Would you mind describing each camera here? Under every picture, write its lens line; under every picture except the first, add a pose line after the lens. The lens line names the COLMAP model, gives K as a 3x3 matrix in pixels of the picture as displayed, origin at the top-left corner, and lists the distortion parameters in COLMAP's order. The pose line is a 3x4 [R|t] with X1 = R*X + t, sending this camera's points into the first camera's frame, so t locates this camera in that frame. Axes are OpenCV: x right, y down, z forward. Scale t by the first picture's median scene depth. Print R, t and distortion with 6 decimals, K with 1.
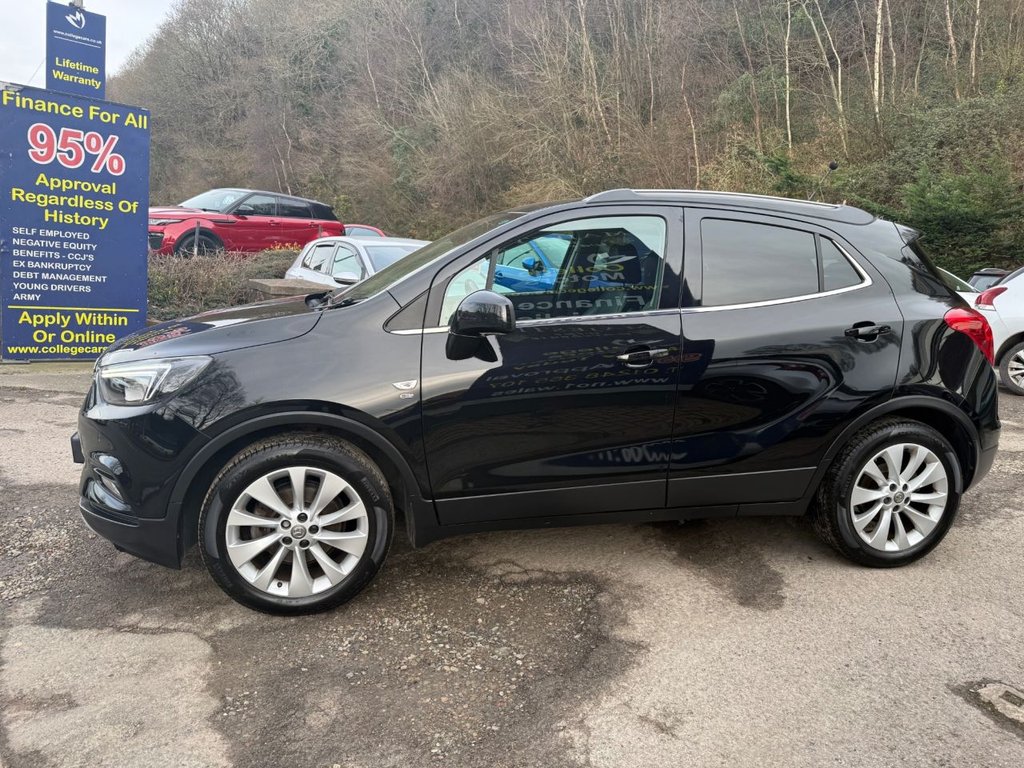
lens RADIAL K [[725.2, 0, 512.7], [0, 725.2, 385.1], [0, 0, 1]] dist [0.026847, -0.034121]
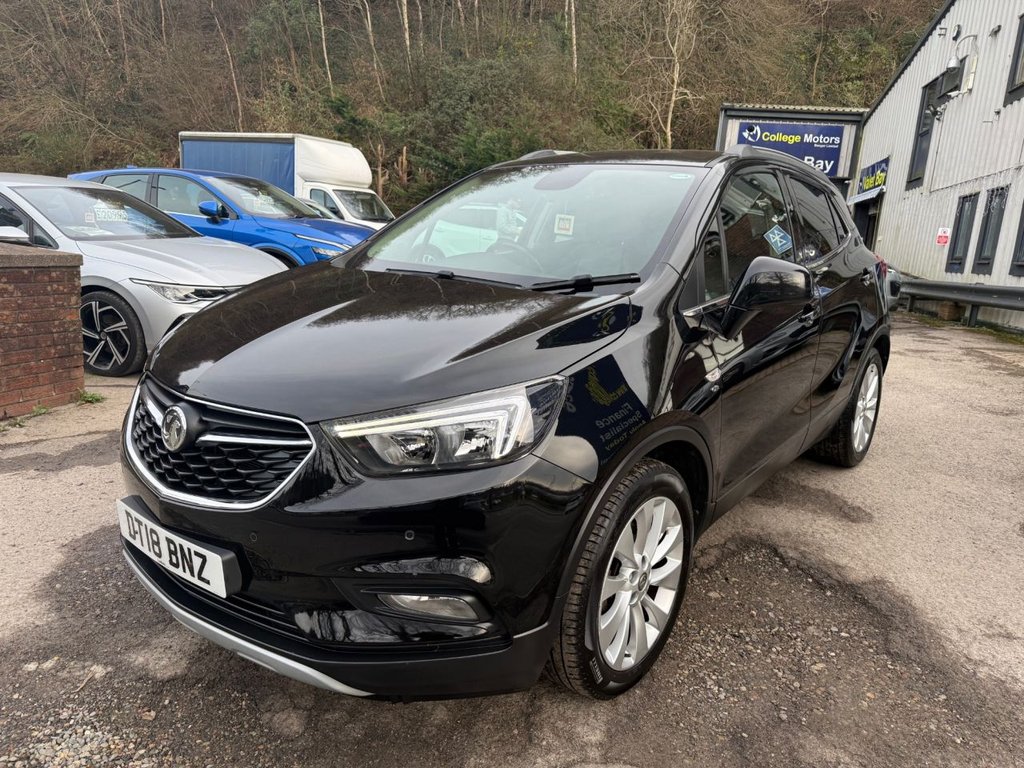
lens RADIAL K [[725.2, 0, 516.2], [0, 725.2, 385.4], [0, 0, 1]] dist [0.026847, -0.034121]
pose [[0.775535, -0.152546, 0.612597, -0.721135], [0.103825, 0.987973, 0.114581, -0.092954], [-0.622708, -0.025258, 0.782046, 0.409757]]
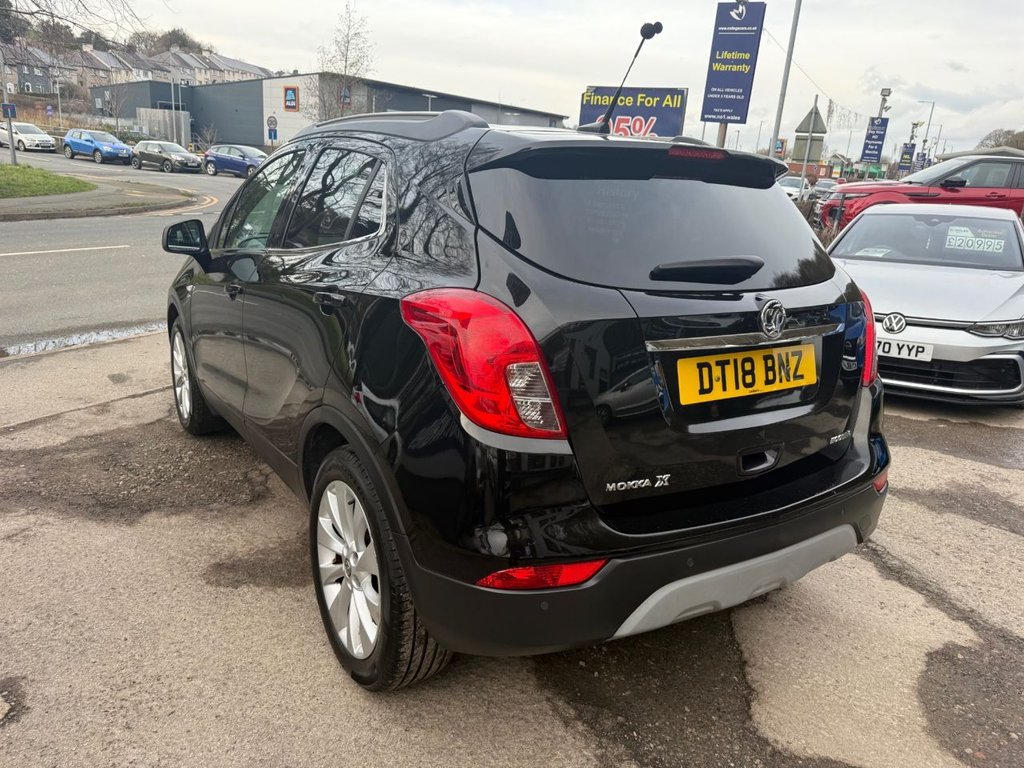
lens RADIAL K [[725.2, 0, 504.1], [0, 725.2, 379.9], [0, 0, 1]] dist [0.026847, -0.034121]
pose [[0.342508, 0.209294, -0.915906, 1.173392], [-0.198397, 0.969000, 0.147235, -0.132746], [0.918328, 0.131283, 0.373414, 0.898131]]
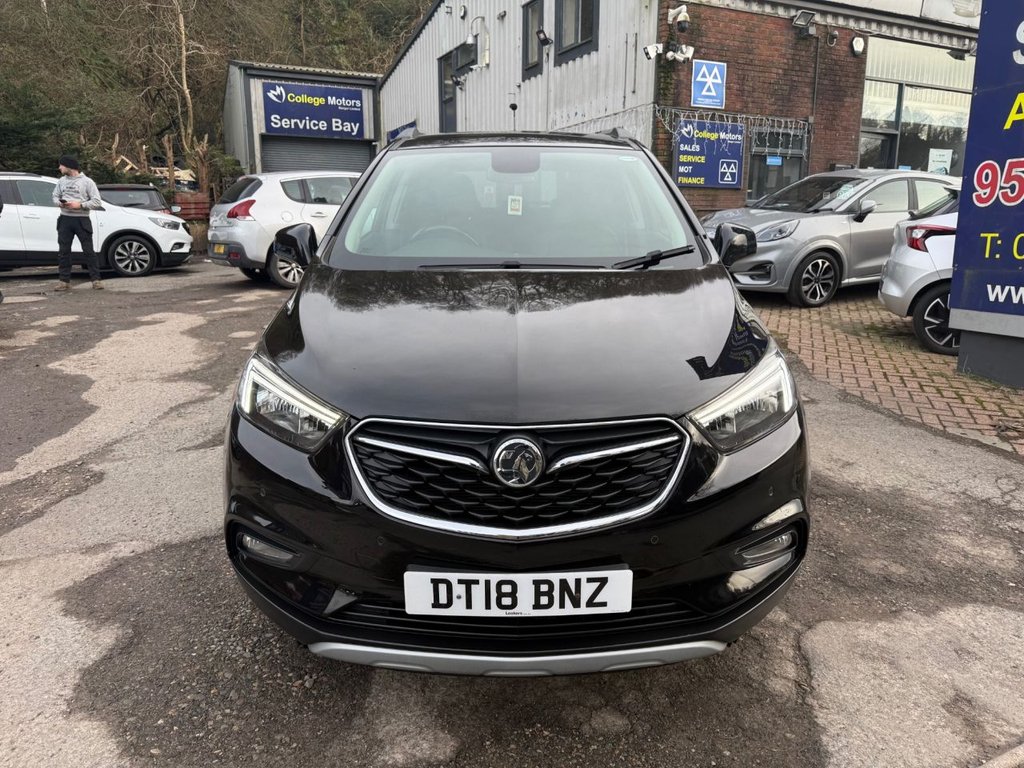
lens RADIAL K [[725.2, 0, 517.1], [0, 725.2, 377.7], [0, 0, 1]] dist [0.026847, -0.034121]
pose [[0.217842, -0.288488, 0.932373, -1.049414], [0.184108, 0.950311, 0.251023, -0.210161], [-0.958462, 0.116974, 0.260130, 0.885431]]
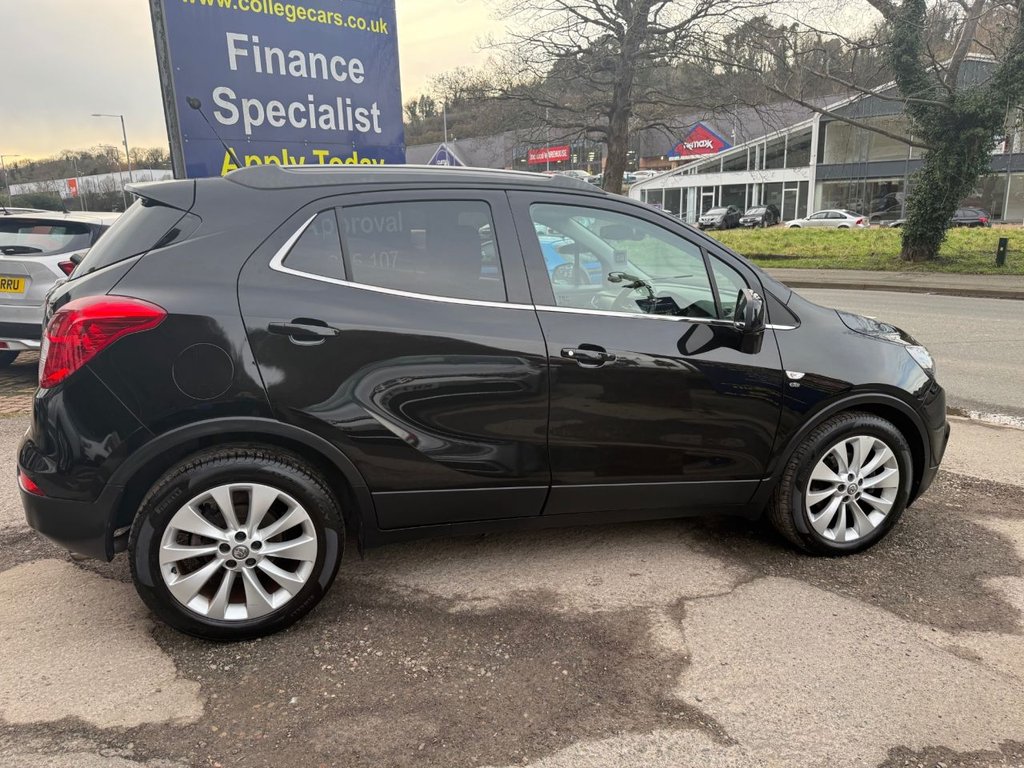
lens RADIAL K [[725.2, 0, 514.4], [0, 725.2, 385.4], [0, 0, 1]] dist [0.026847, -0.034121]
pose [[-0.993637, -0.044417, -0.103499, 0.225239], [-0.081774, 0.916416, 0.391783, -0.437271], [0.077446, 0.397754, -0.914218, 2.241194]]
